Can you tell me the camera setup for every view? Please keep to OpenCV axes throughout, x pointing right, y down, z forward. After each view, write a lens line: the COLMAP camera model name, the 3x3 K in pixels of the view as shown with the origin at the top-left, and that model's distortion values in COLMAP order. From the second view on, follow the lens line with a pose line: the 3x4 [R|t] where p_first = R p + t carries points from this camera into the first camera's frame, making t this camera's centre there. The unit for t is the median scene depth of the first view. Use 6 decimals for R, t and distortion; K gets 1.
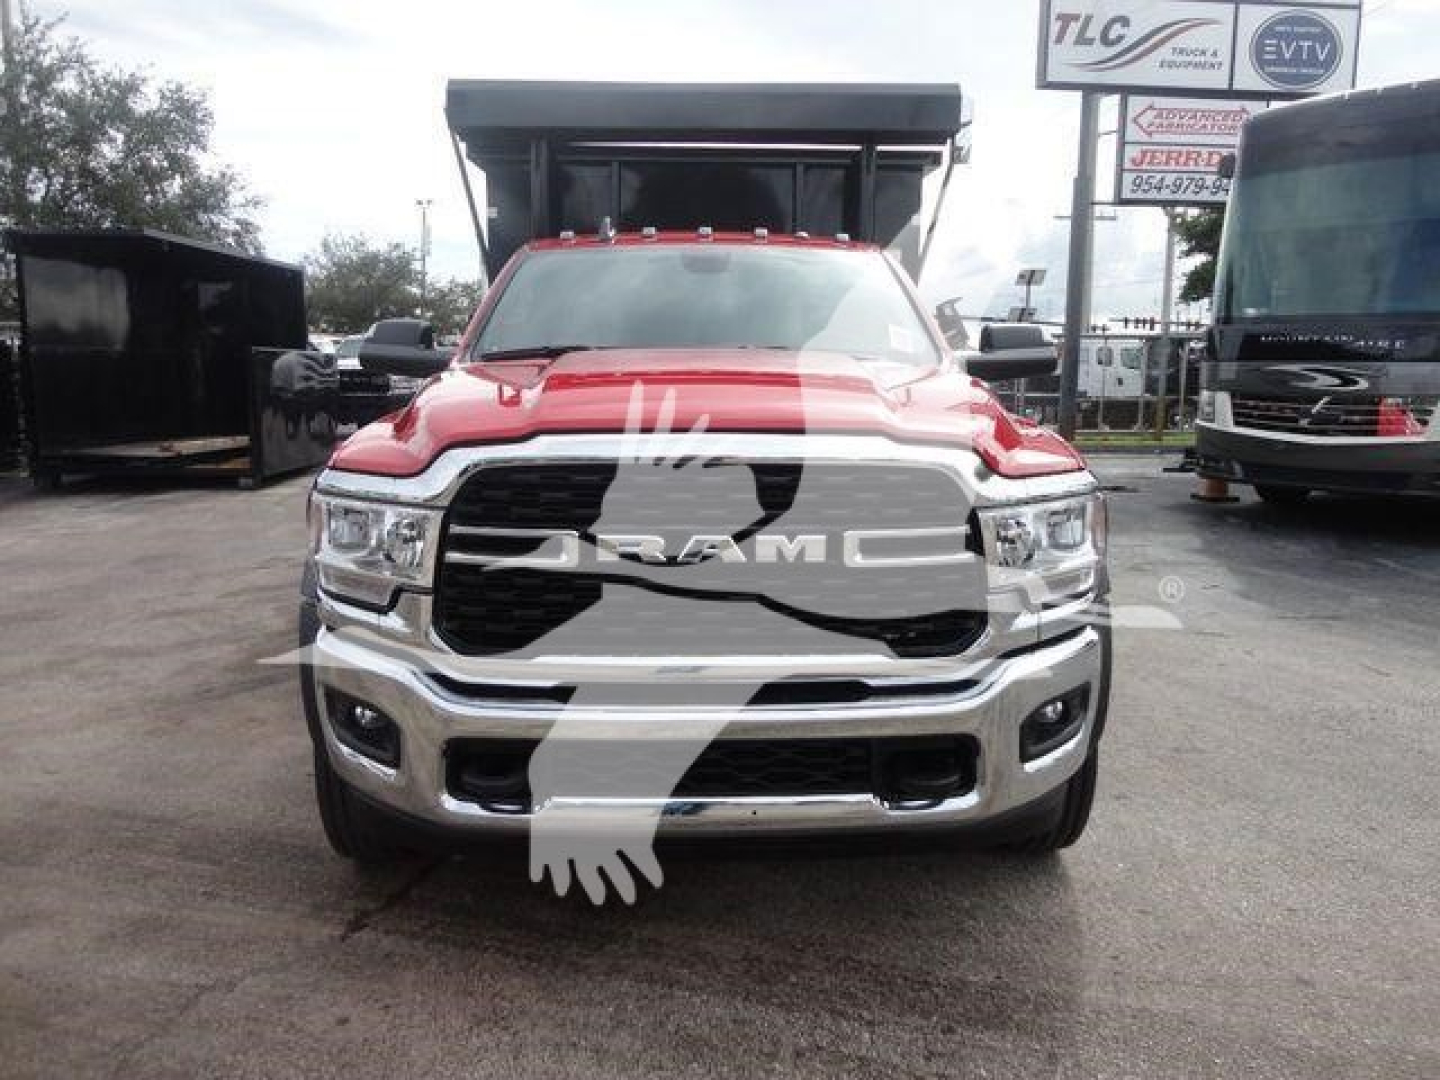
lens RADIAL K [[1047.2, 0, 741.8], [0, 1047.2, 529.2], [0, 0, 1]] dist [-0.008784, 0.003937]
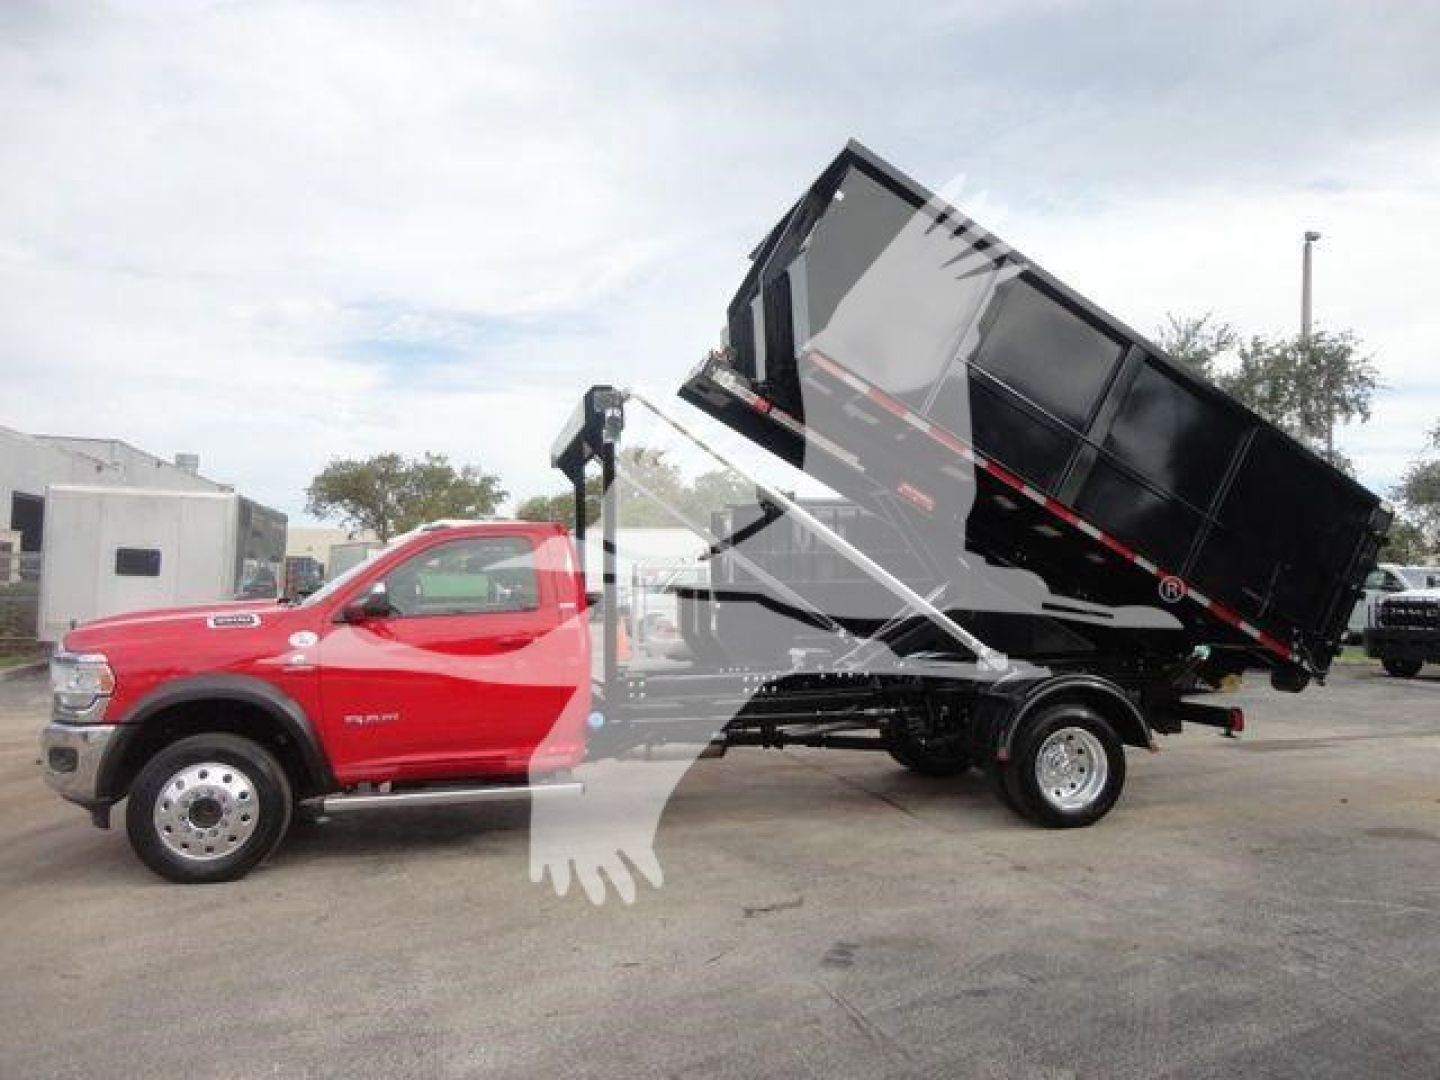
lens RADIAL K [[1047.2, 0, 729.5], [0, 1047.2, 525.1], [0, 0, 1]] dist [-0.008784, 0.003937]
pose [[0.209151, -0.058697, -0.976120, 0.438046], [-0.153447, 0.983861, -0.092041, -0.051919], [0.965769, 0.169033, 0.196768, 0.283942]]
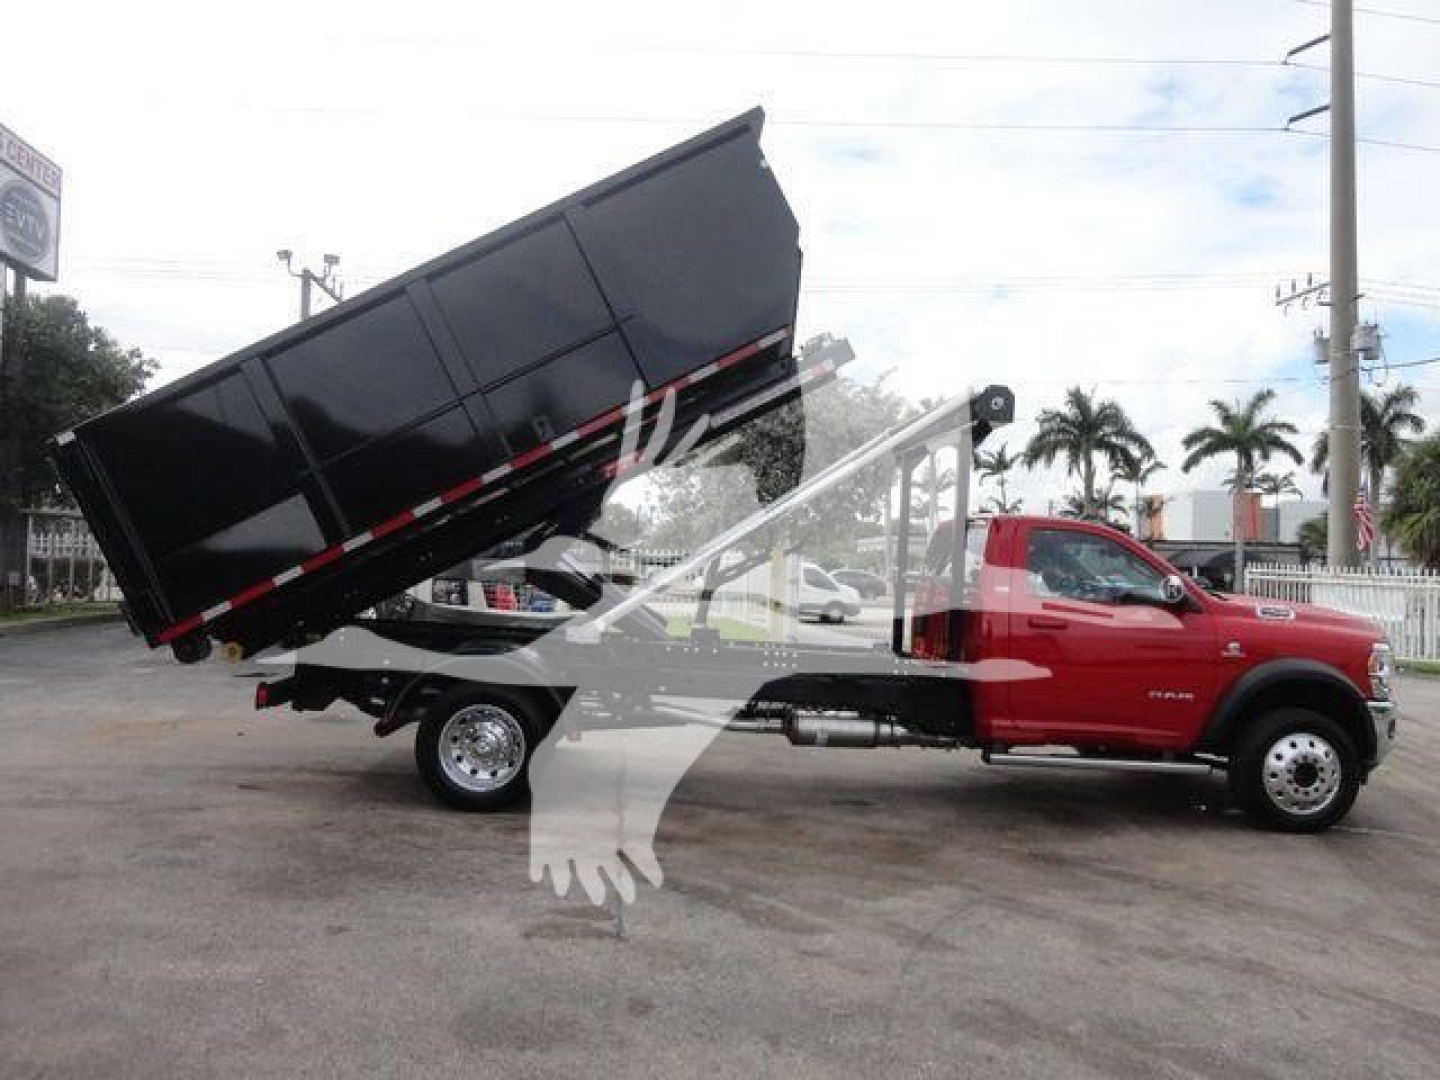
lens RADIAL K [[1047.2, 0, 729.8], [0, 1047.2, 538.3], [0, 0, 1]] dist [-0.008784, 0.003937]
pose [[-0.031535, 0.015256, 0.999386, -0.474531], [0.118301, 0.992912, -0.011424, -0.076879], [-0.992477, 0.117868, -0.033116, 0.420788]]
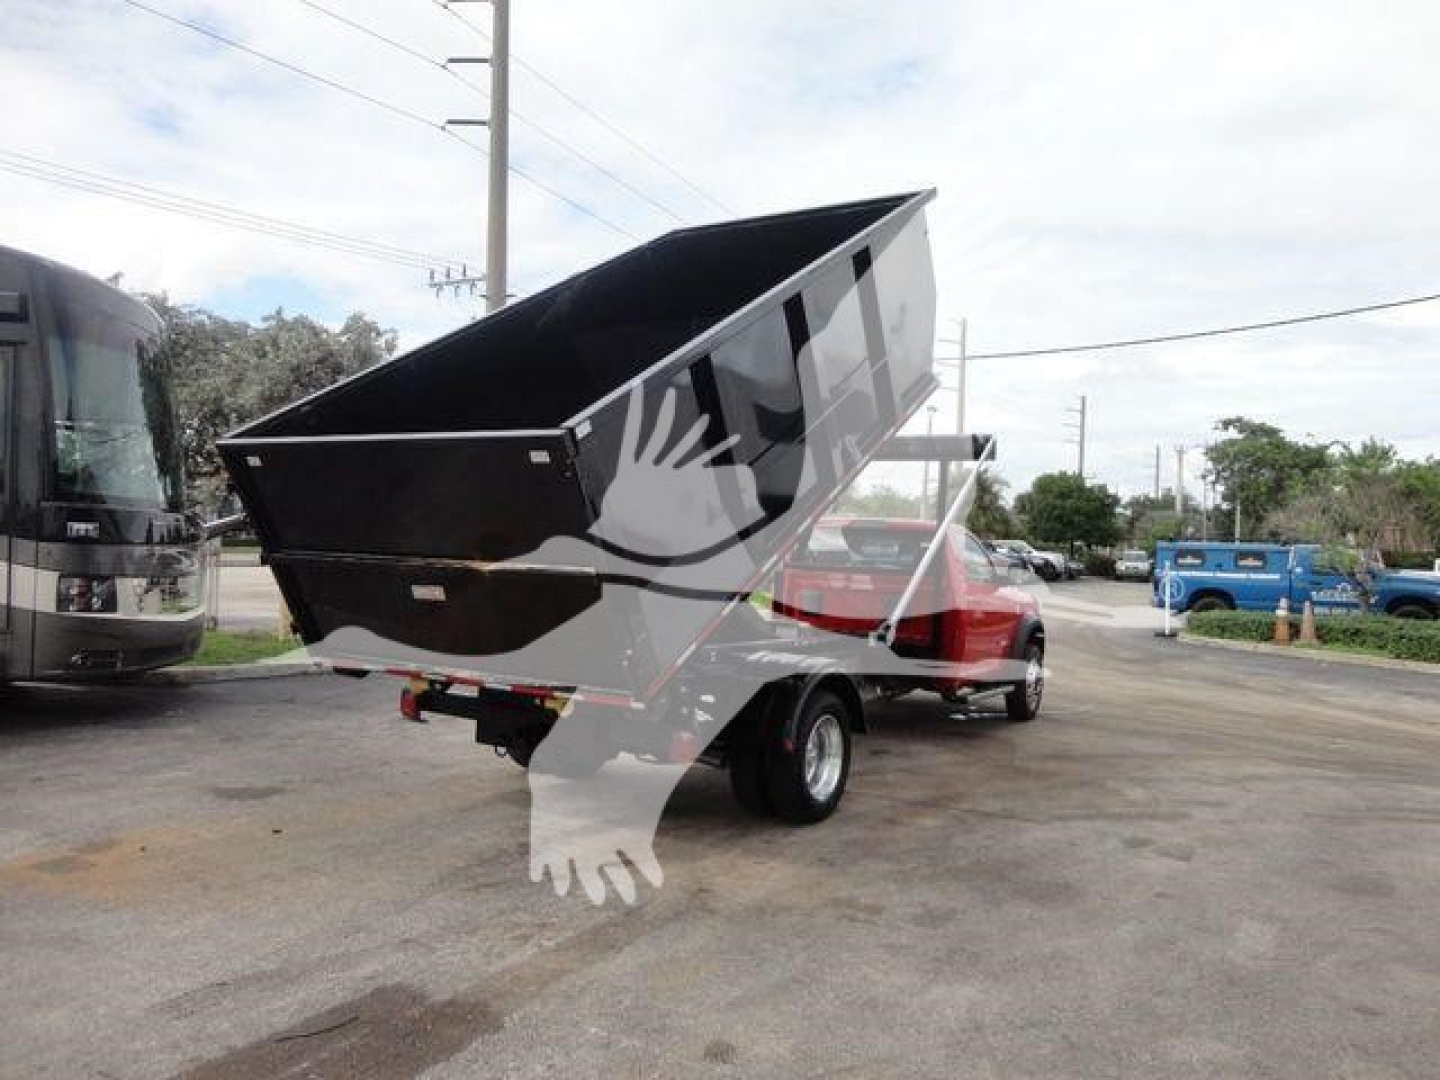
lens RADIAL K [[1047.2, 0, 723.3], [0, 1047.2, 547.7], [0, 0, 1]] dist [-0.008784, 0.003937]
pose [[-0.835852, -0.039916, 0.547502, -0.267404], [0.042665, 0.989613, 0.137282, -0.150498], [-0.547295, 0.138106, -0.825467, 0.846505]]
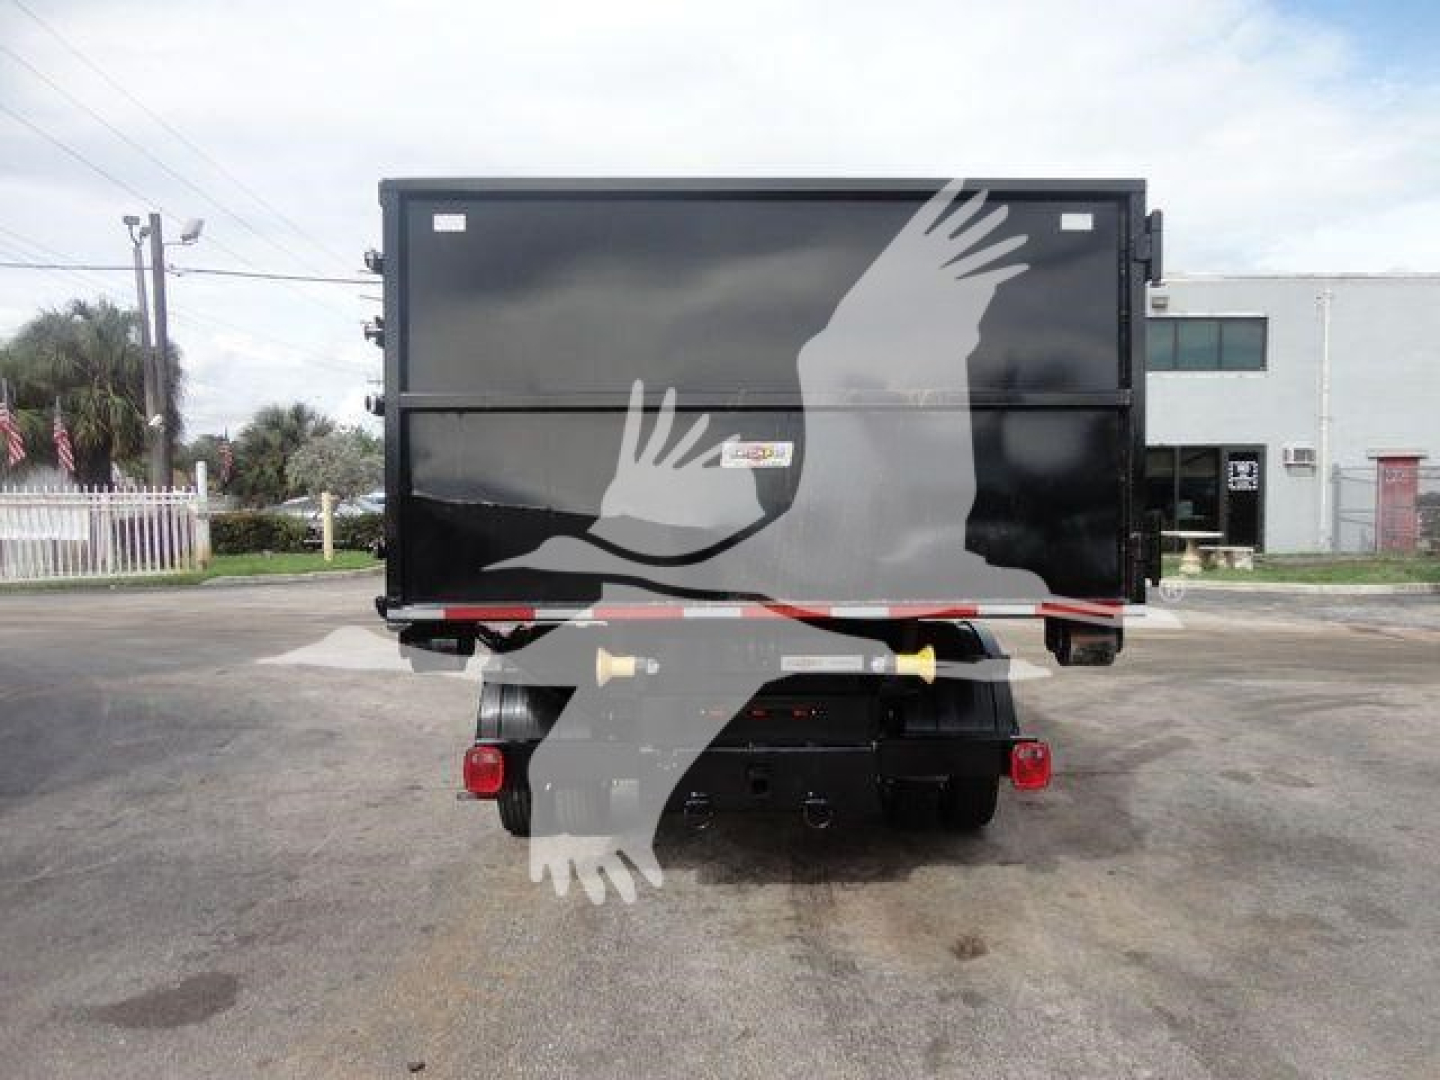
lens RADIAL K [[1047.2, 0, 729.0], [0, 1047.2, 533.2], [0, 0, 1]] dist [-0.008784, 0.003937]
pose [[-0.999961, -0.000485, 0.008865, -0.013421], [0.001204, 0.981871, 0.189546, -0.140391], [-0.008796, 0.189549, -0.981832, 0.813227]]
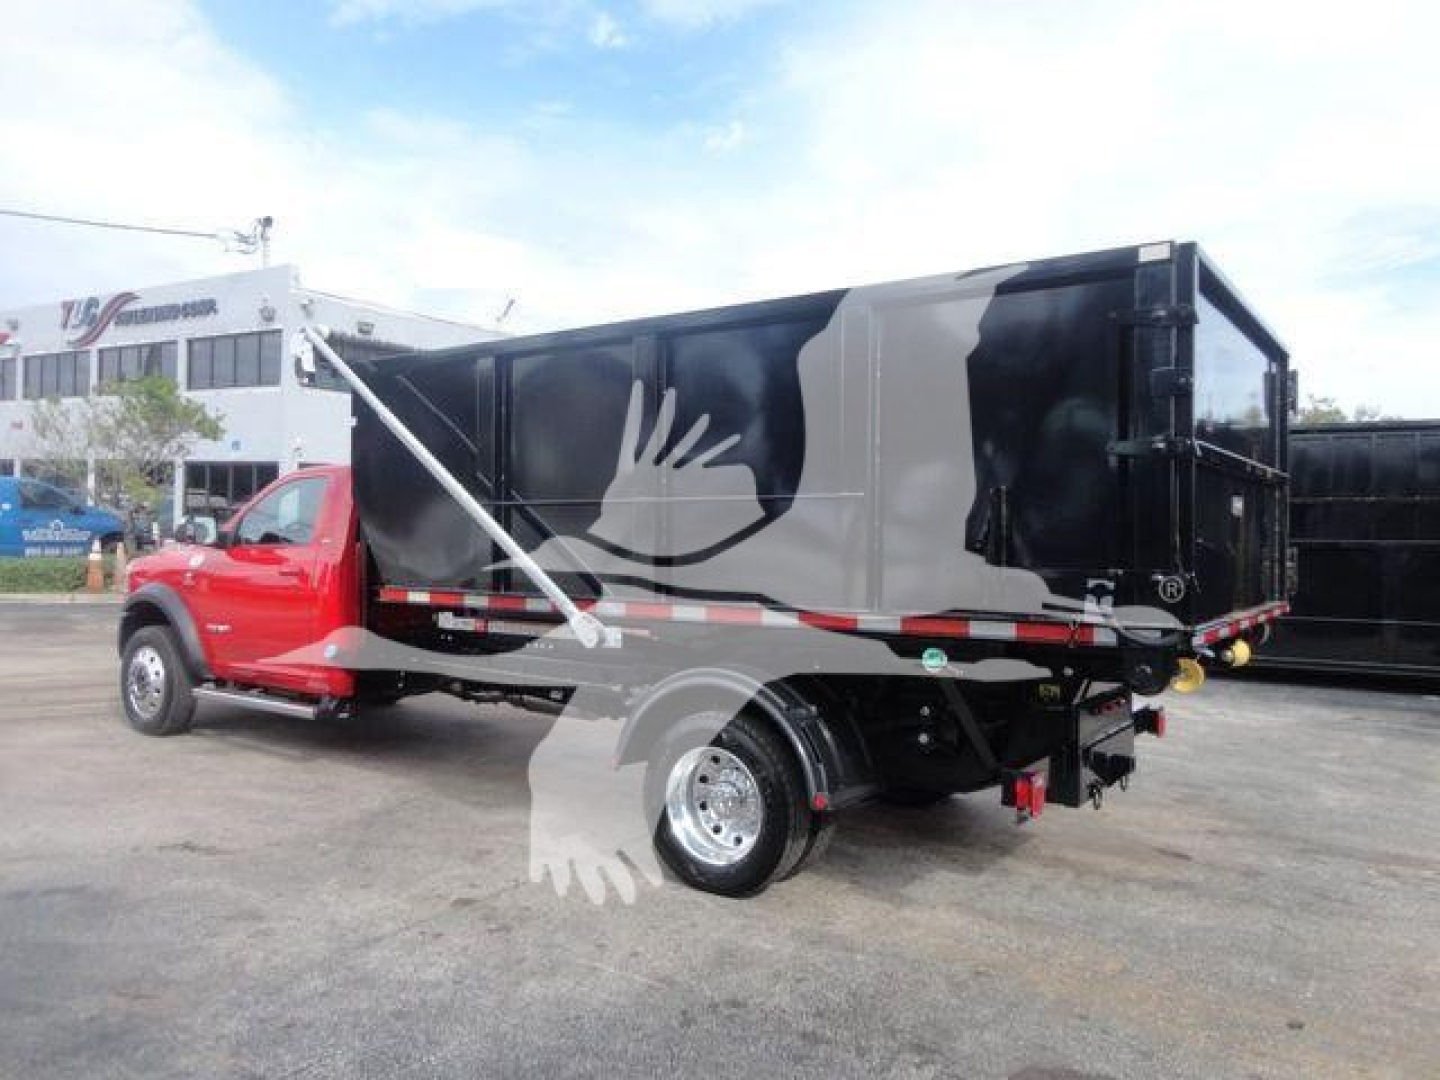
lens RADIAL K [[1047.2, 0, 734.8], [0, 1047.2, 535.9], [0, 0, 1]] dist [-0.008784, 0.003937]
pose [[-0.596667, -0.012311, -0.802395, 0.278732], [-0.154577, 0.982921, 0.099864, -0.116575], [0.787461, 0.183617, -0.588379, 0.671554]]
